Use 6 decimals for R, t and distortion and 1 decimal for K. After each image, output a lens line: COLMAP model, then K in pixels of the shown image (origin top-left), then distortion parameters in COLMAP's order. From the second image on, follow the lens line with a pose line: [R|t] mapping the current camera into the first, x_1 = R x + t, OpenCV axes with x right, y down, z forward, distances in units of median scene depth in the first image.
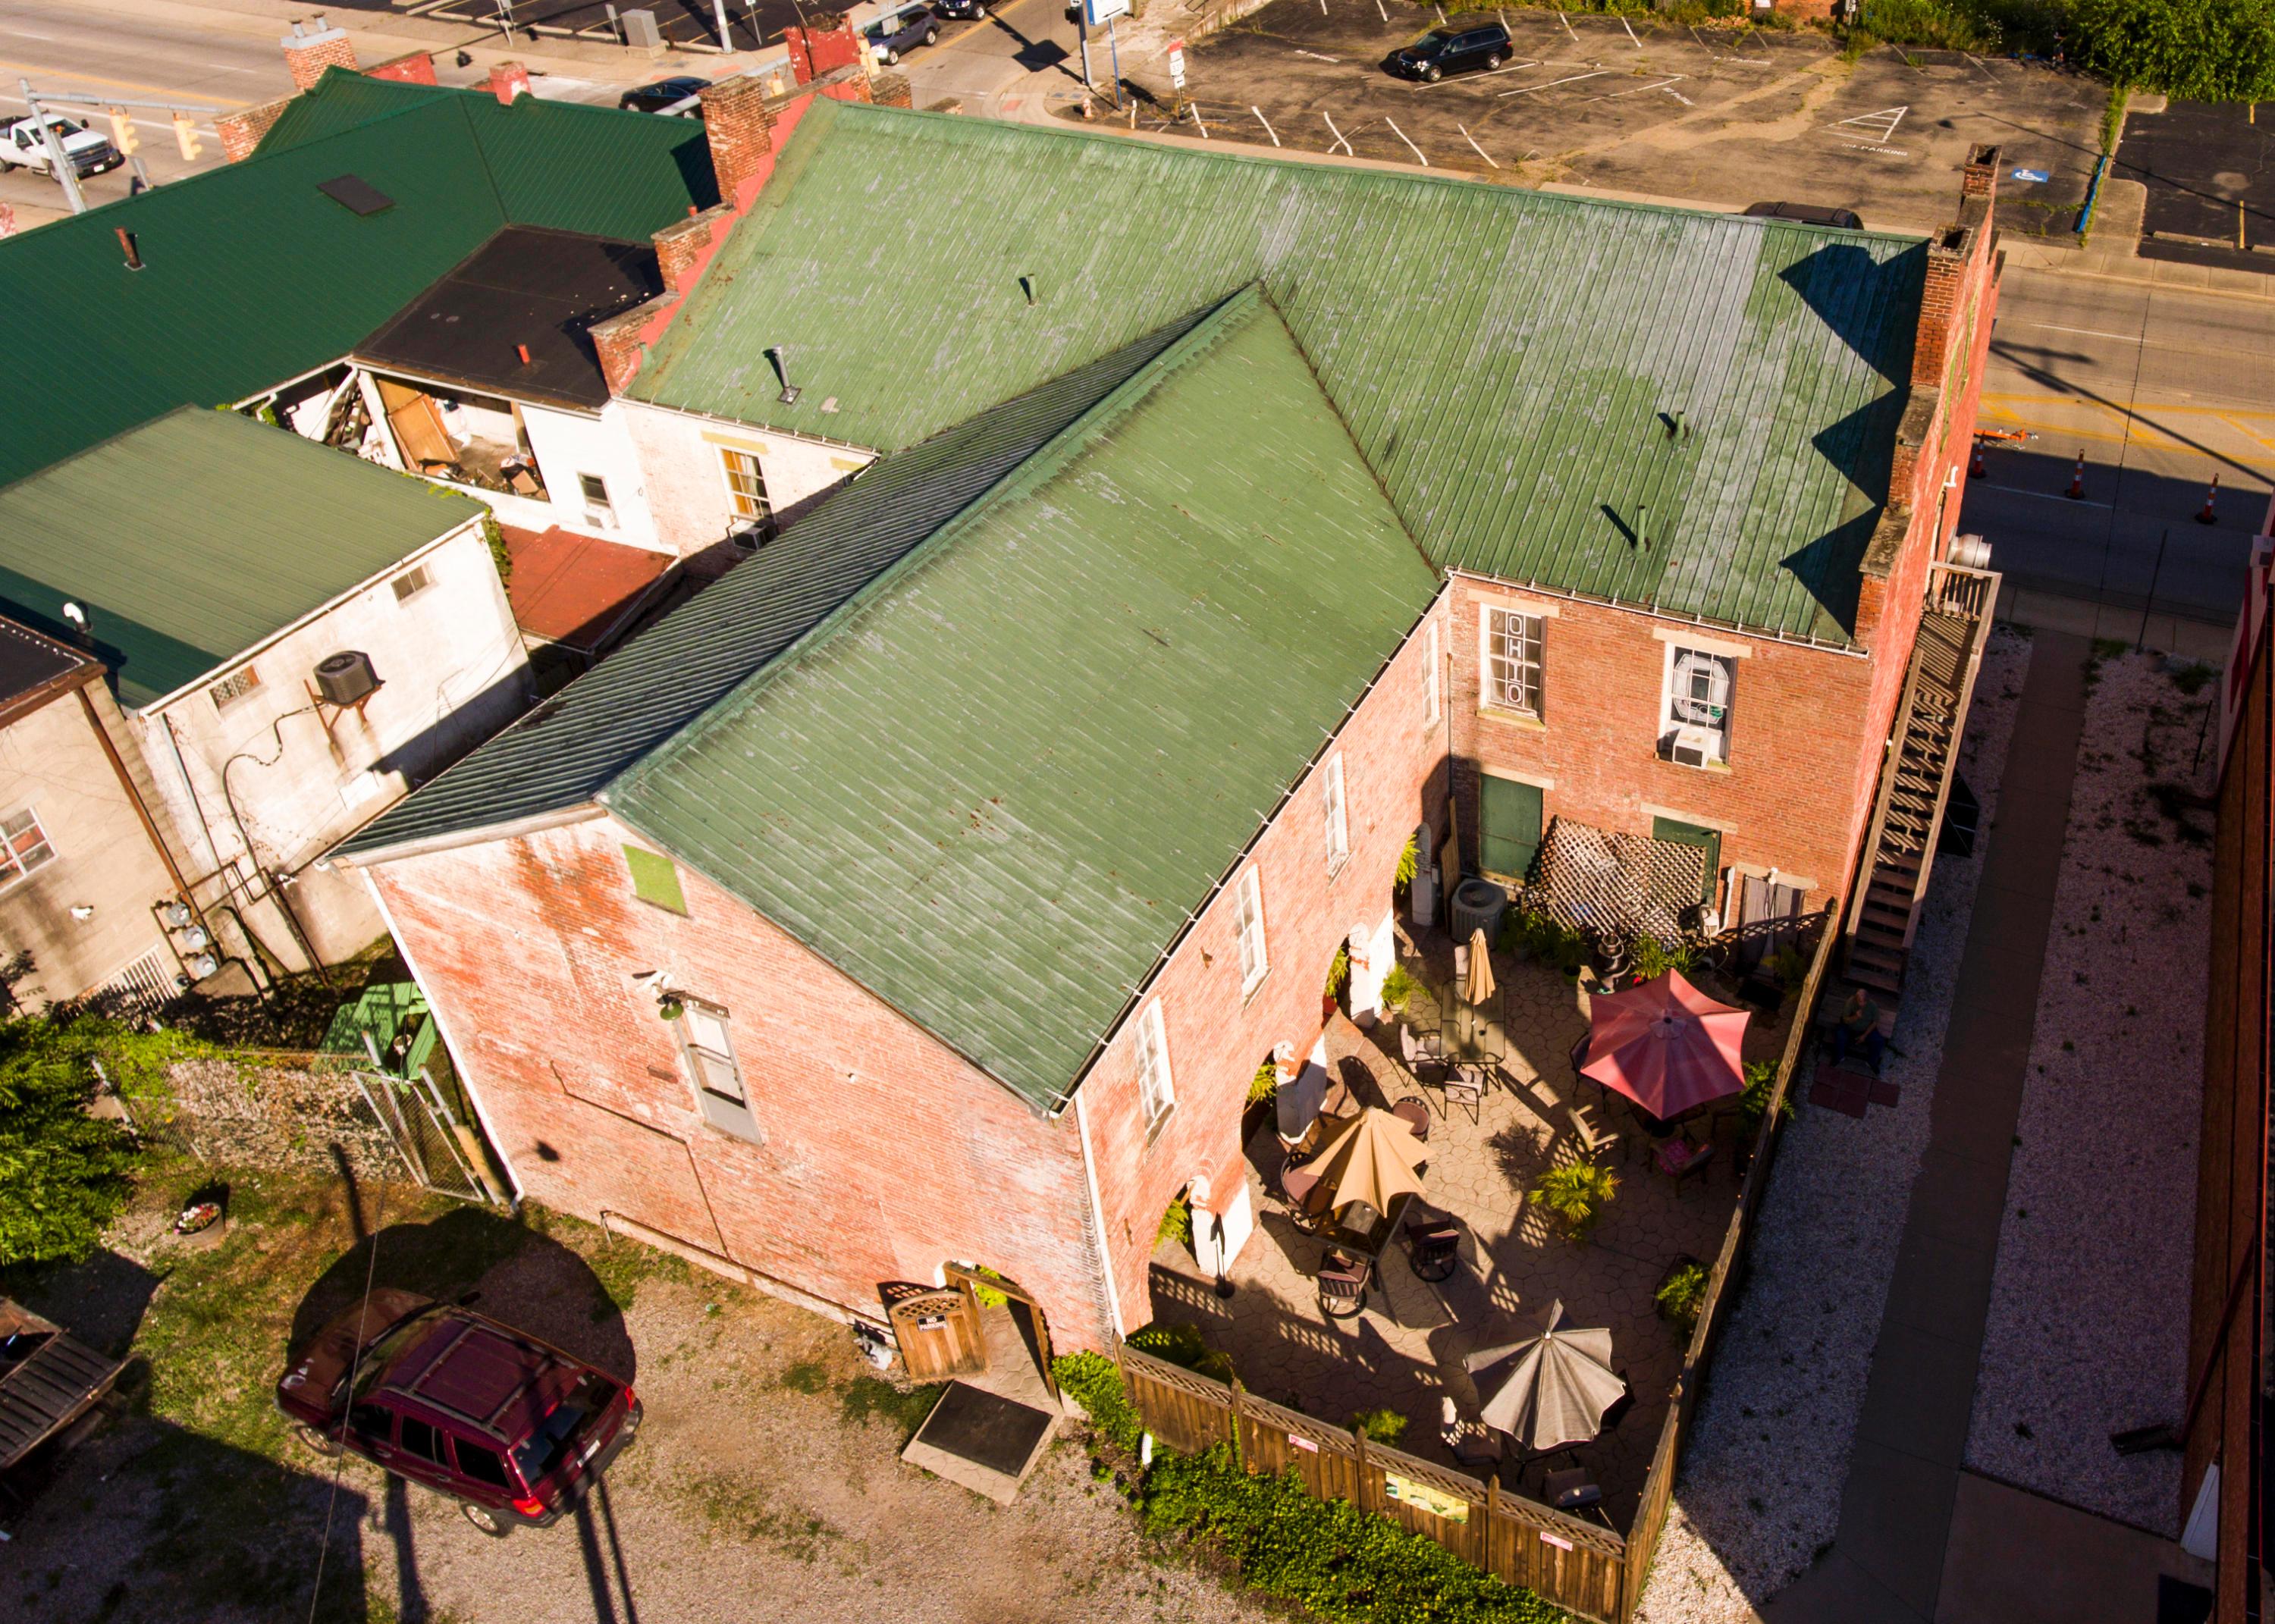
lens RADIAL K [[1746.2, 0, 1471.7], [0, 1746.2, 582.5], [0, 0, 1]] dist [-0.008052, 0.001127]
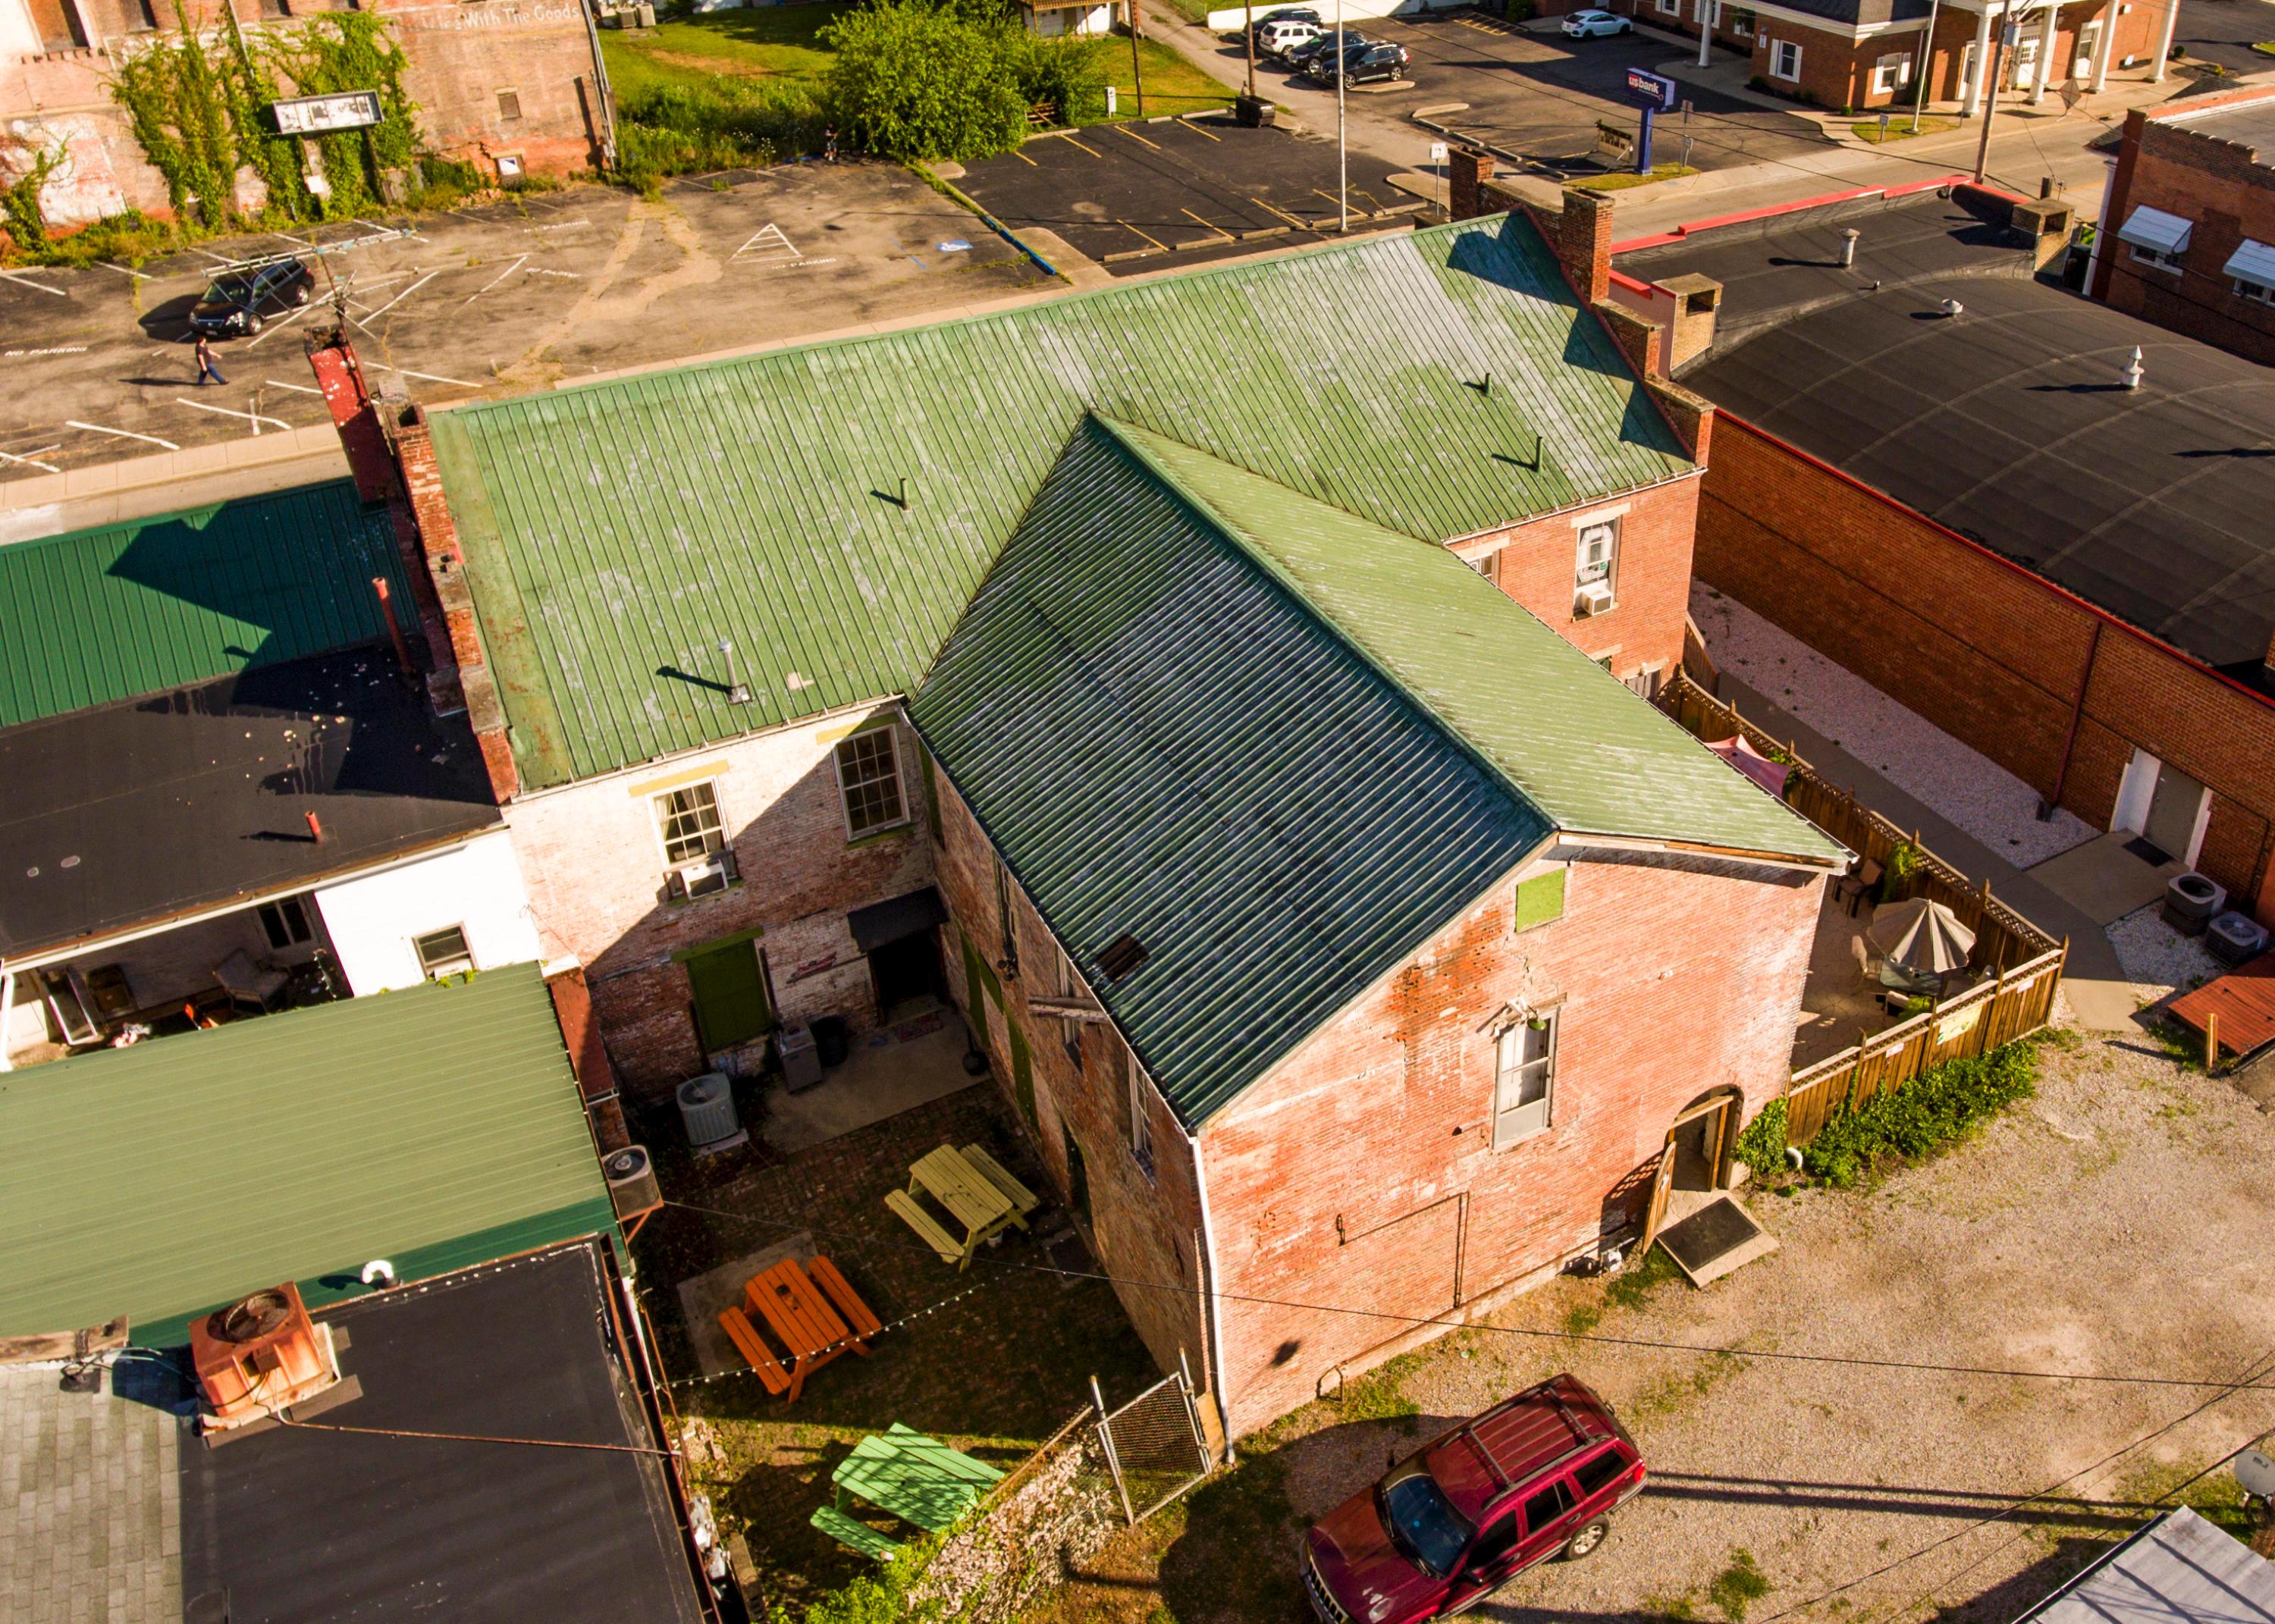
lens RADIAL K [[1806.3, 0, 1386.6], [0, 1806.3, 636.4], [0, 0, 1]] dist [-0.016356, 0.008180]
pose [[0.604785, -0.394405, 0.691867, -0.816630], [0.417743, 0.896752, 0.146038, -0.130262], [-0.678031, 0.200701, 0.707102, 0.113464]]
